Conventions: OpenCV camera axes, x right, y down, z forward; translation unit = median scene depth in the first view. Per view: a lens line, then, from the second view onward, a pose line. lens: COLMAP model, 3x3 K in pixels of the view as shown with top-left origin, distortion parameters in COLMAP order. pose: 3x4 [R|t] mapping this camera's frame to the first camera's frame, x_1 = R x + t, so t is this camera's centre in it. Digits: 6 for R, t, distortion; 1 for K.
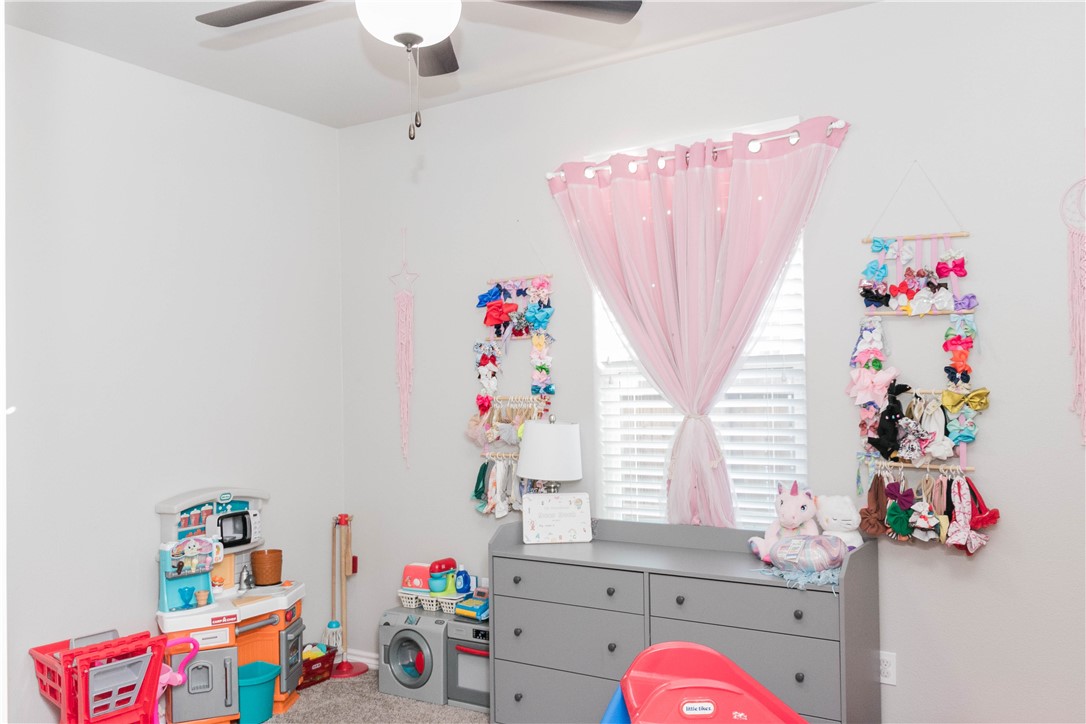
lens RADIAL K [[877.2, 0, 543.4], [0, 877.2, 373.6], [0, 0, 1]] dist [-0.000338, 0.005834]
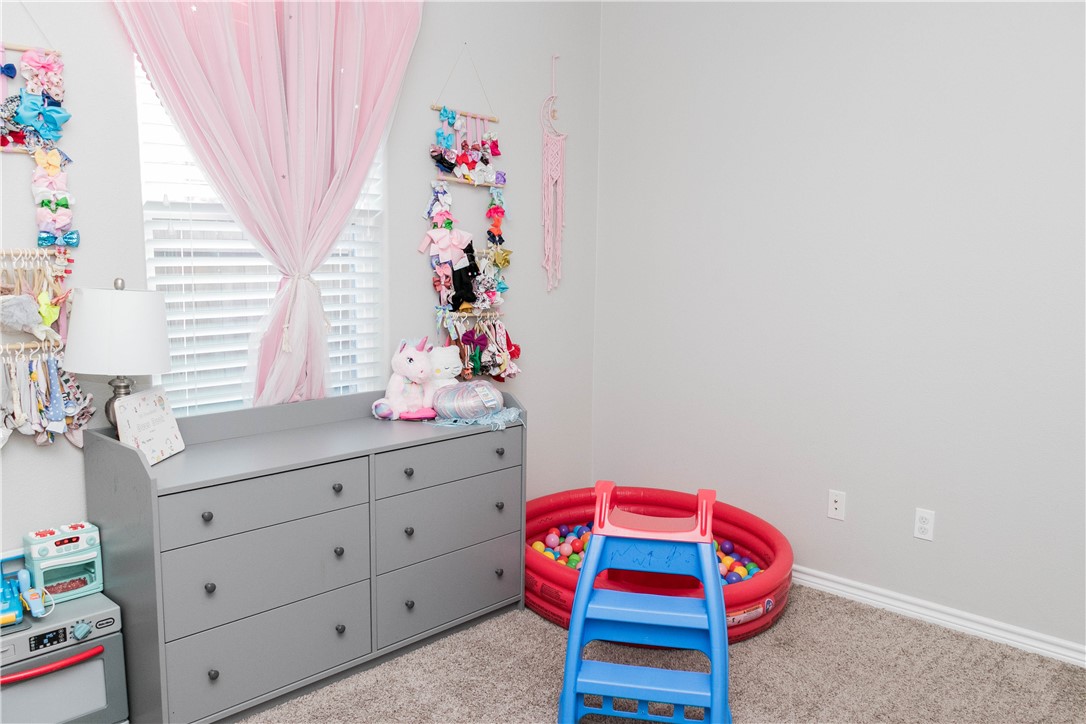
lens RADIAL K [[877.2, 0, 543.4], [0, 877.2, 373.6], [0, 0, 1]] dist [-0.000338, 0.005834]
pose [[0.201447, -0.119442, 0.972190, -0.695181], [-0.027561, 0.991453, 0.127520, 0.029971], [-0.979112, -0.052483, 0.196433, 0.659545]]
